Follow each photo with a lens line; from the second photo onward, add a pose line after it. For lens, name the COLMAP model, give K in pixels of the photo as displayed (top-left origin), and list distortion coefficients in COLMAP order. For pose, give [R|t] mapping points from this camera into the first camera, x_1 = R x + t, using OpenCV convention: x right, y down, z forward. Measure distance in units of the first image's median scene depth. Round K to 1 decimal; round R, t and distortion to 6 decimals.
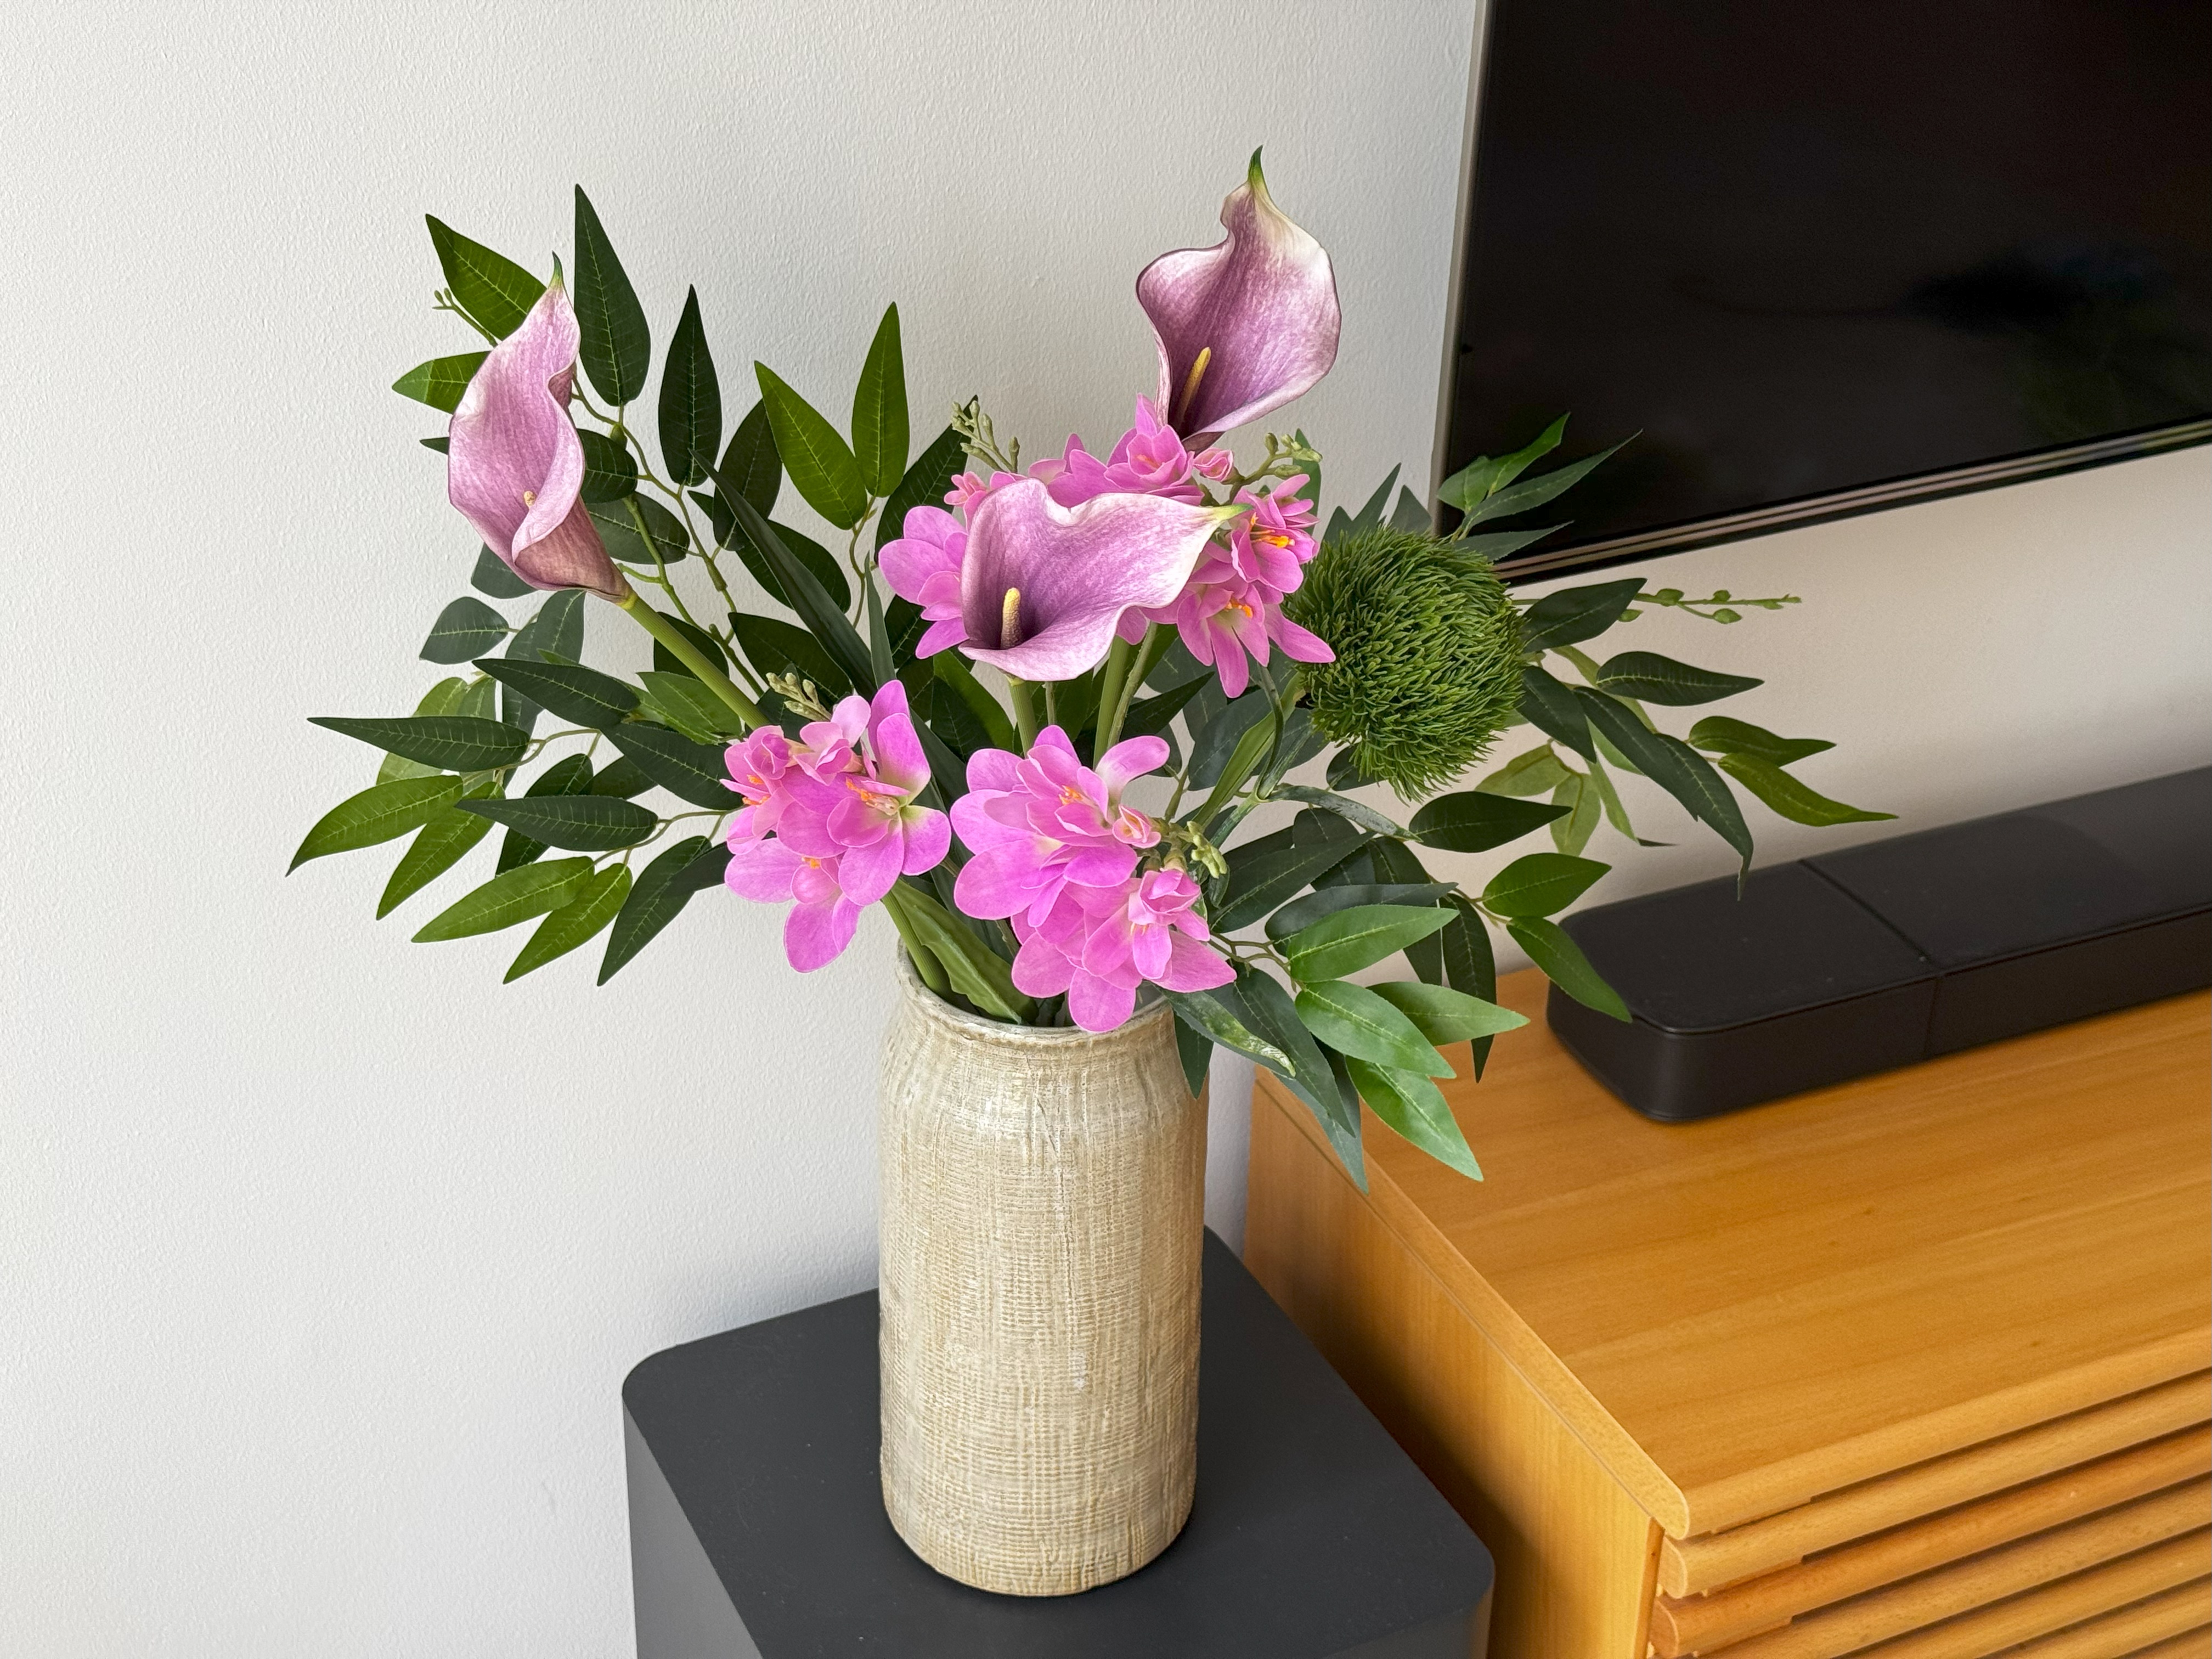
lens RADIAL K [[3203.4, 0, 1106.0], [0, 3203.4, 829.5], [0, 0, 1]] dist [0.110558, -0.286462]
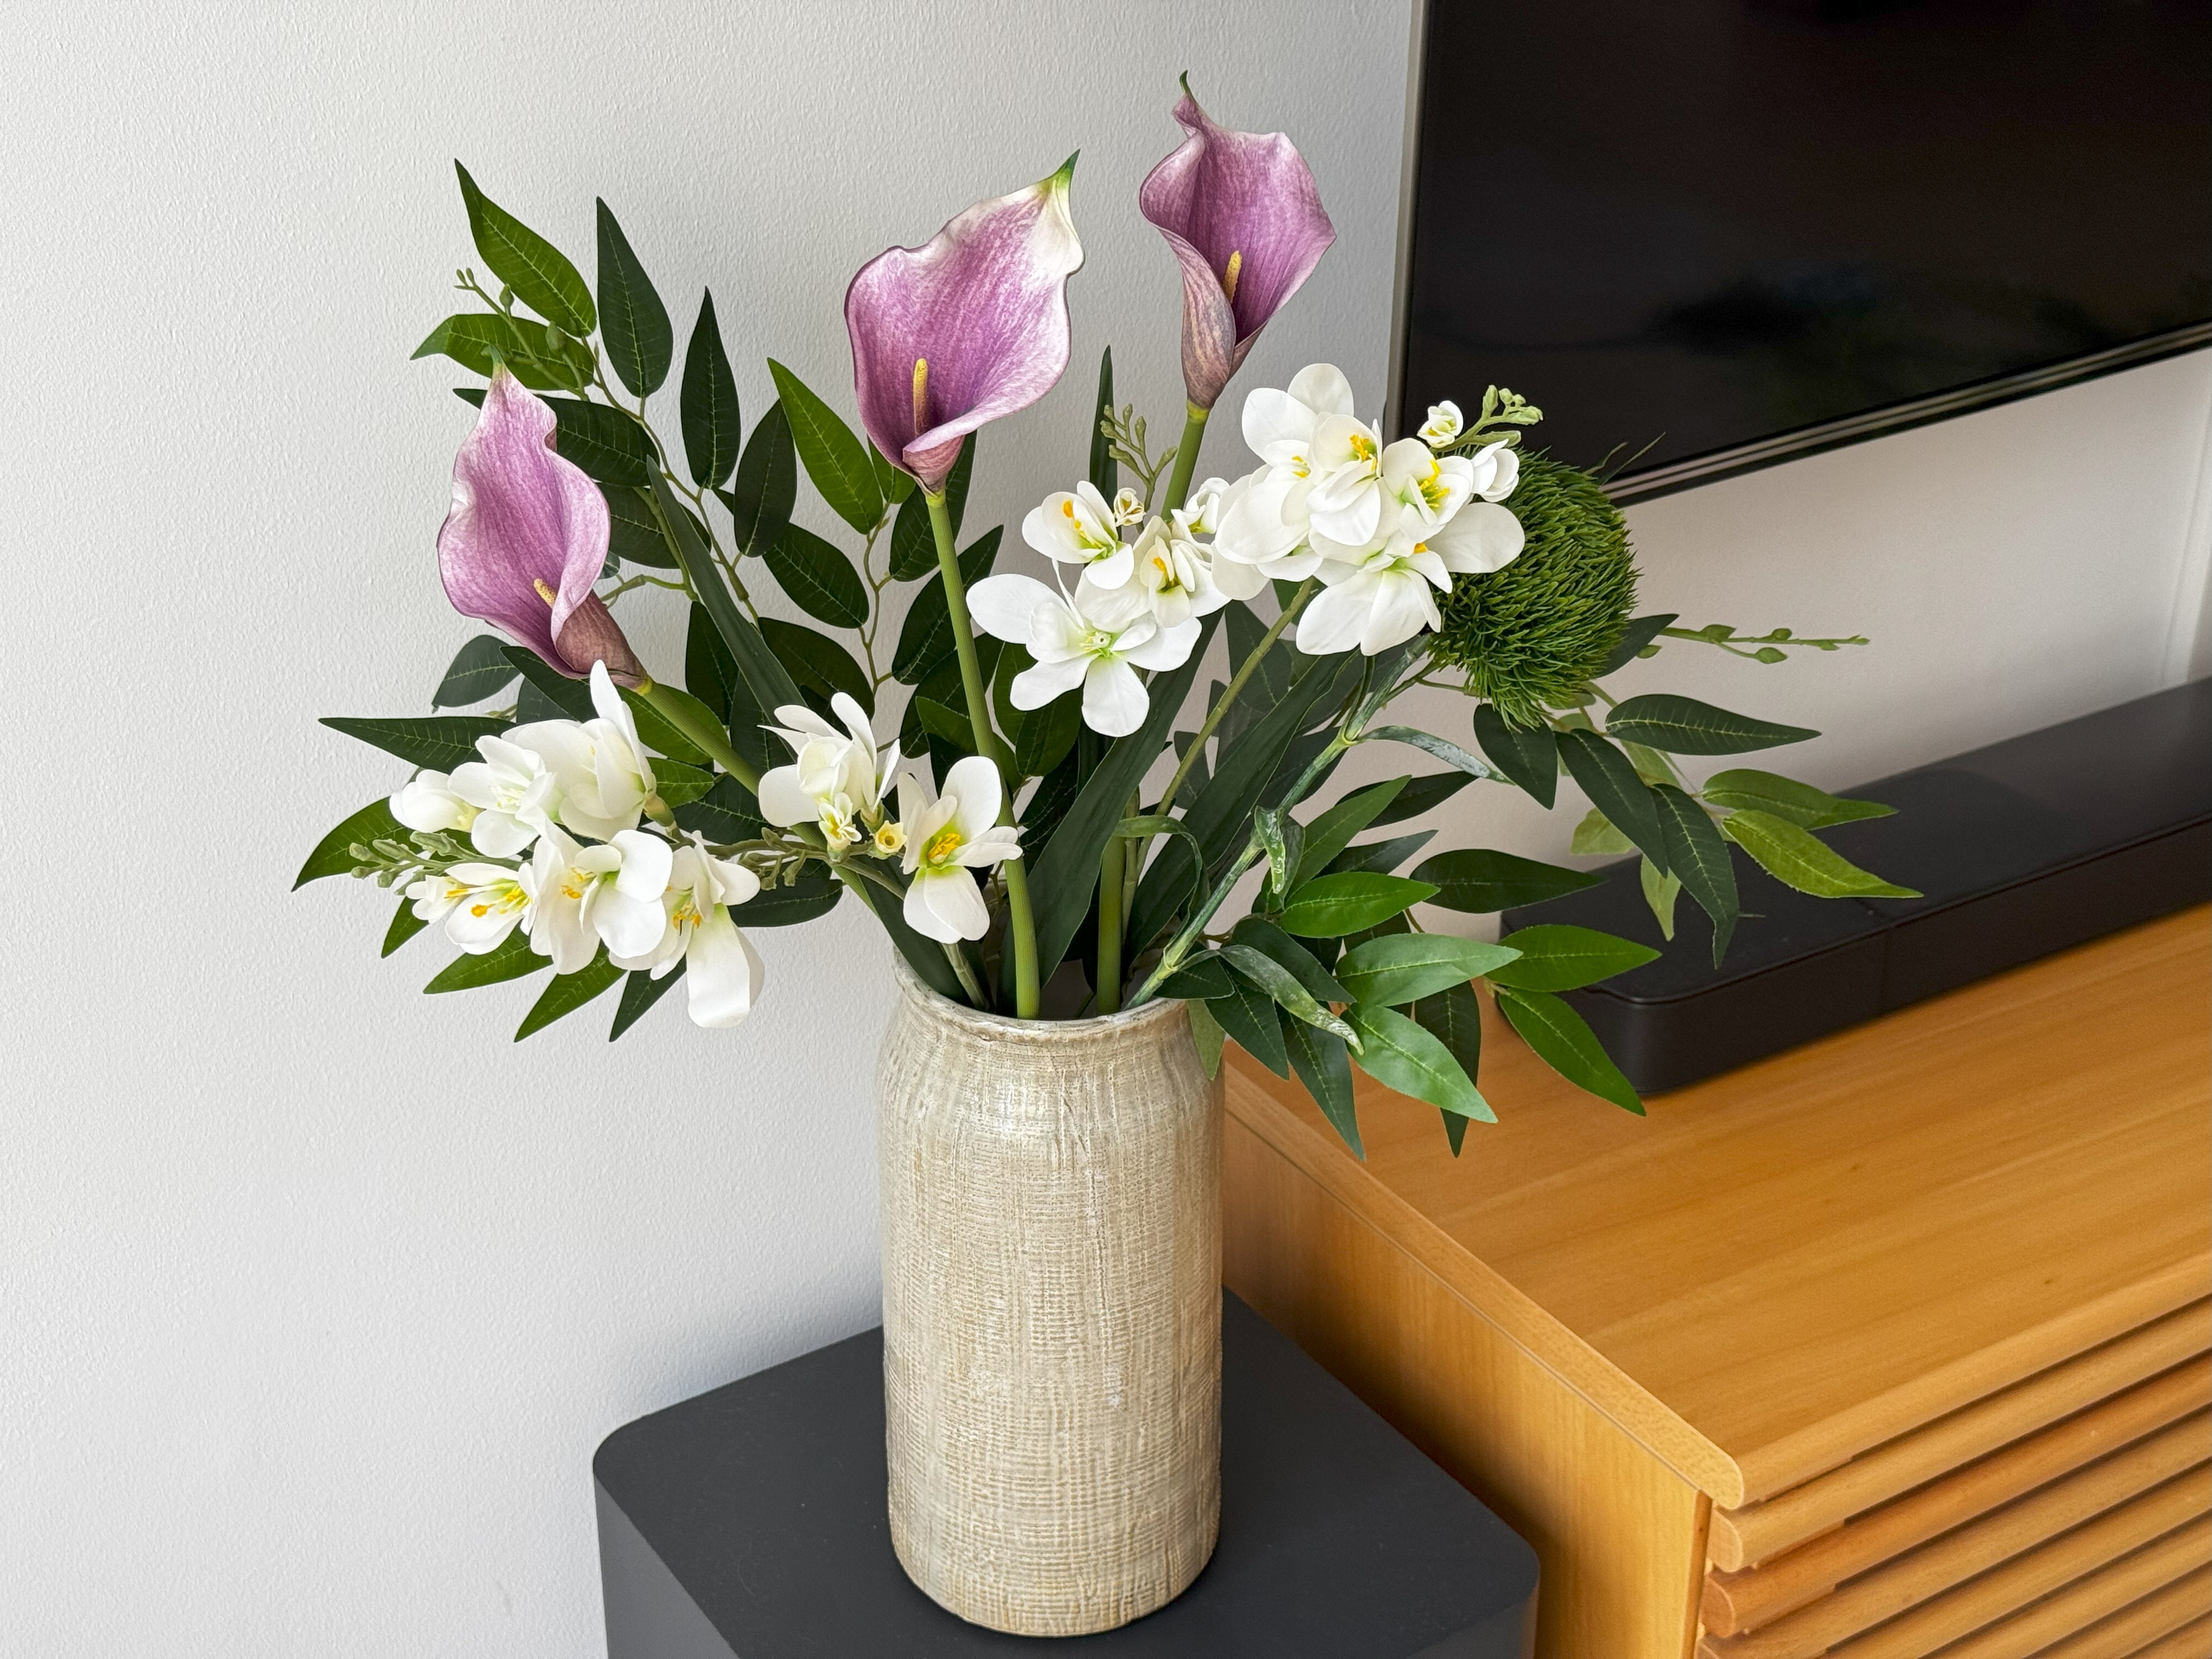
lens RADIAL K [[3203.4, 0, 1106.0], [0, 3203.4, 829.5], [0, 0, 1]] dist [0.110558, -0.286462]
pose [[0.992206, -0.073998, 0.100260, -0.090548], [0.077510, 0.996491, -0.031589, 0.033169], [-0.097570, 0.039114, 0.994460, 0.049390]]
